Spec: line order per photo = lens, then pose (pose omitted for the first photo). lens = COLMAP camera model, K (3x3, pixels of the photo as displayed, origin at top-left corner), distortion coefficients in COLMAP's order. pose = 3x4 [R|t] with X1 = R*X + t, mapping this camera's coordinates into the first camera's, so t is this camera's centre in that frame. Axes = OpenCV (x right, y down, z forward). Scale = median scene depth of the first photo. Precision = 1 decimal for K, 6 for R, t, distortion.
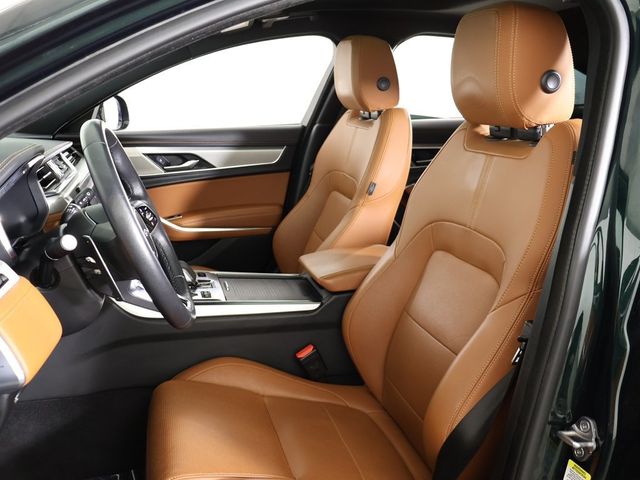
lens RADIAL K [[606.9, 0, 321.9], [0, 606.9, 225.4], [0, 0, 1]] dist [-0.009368, -0.013304]
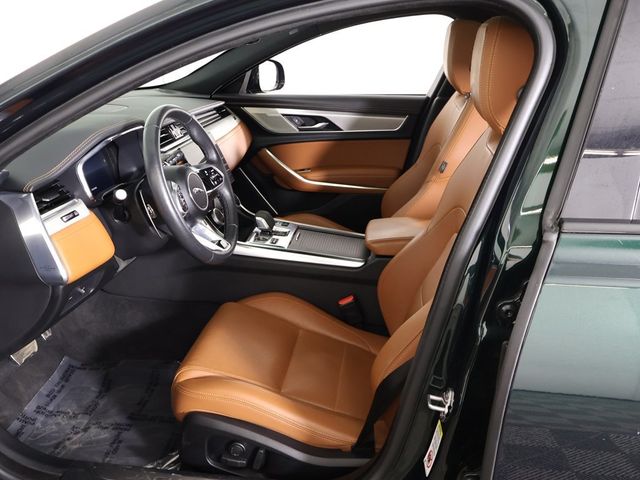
lens RADIAL K [[606.9, 0, 321.9], [0, 606.9, 225.4], [0, 0, 1]] dist [-0.009368, -0.013304]
pose [[0.922070, 0.139938, -0.360839, 0.228076], [-0.105369, 0.987893, 0.113863, -0.046116], [0.372404, -0.066969, 0.925651, -0.076093]]
